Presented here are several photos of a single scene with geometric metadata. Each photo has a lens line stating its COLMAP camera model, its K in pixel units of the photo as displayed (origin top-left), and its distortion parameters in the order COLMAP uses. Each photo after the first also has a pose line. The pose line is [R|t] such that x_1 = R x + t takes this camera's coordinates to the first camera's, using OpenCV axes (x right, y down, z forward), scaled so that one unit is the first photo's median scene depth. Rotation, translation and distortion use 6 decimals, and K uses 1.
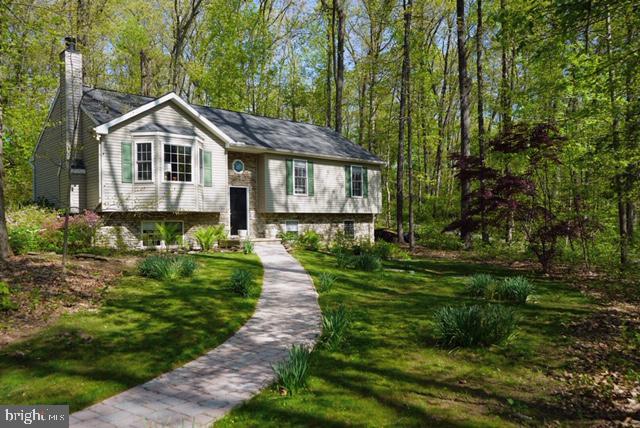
lens RADIAL K [[518.0, 0, 320.0], [0, 518.0, 214.0], [0, 0, 1]] dist [0.014911, 0.004131]
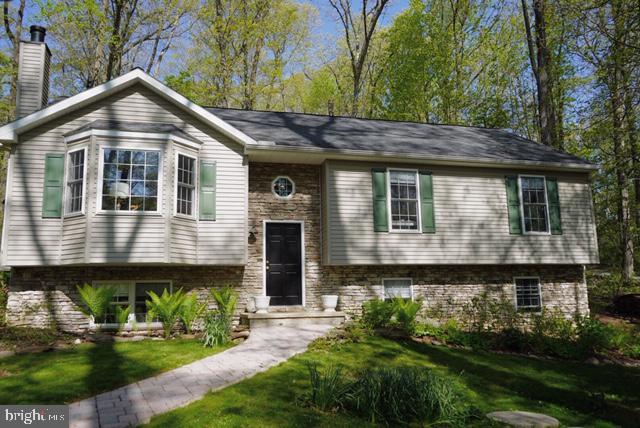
lens RADIAL K [[518.0, 0, 320.0], [0, 518.0, 214.0], [0, 0, 1]] dist [0.014911, 0.004131]
pose [[0.877761, -0.077773, -0.472745, 0.147052], [0.016714, 0.991106, -0.132018, 0.015732], [0.478808, 0.107979, 0.871254, 0.483586]]
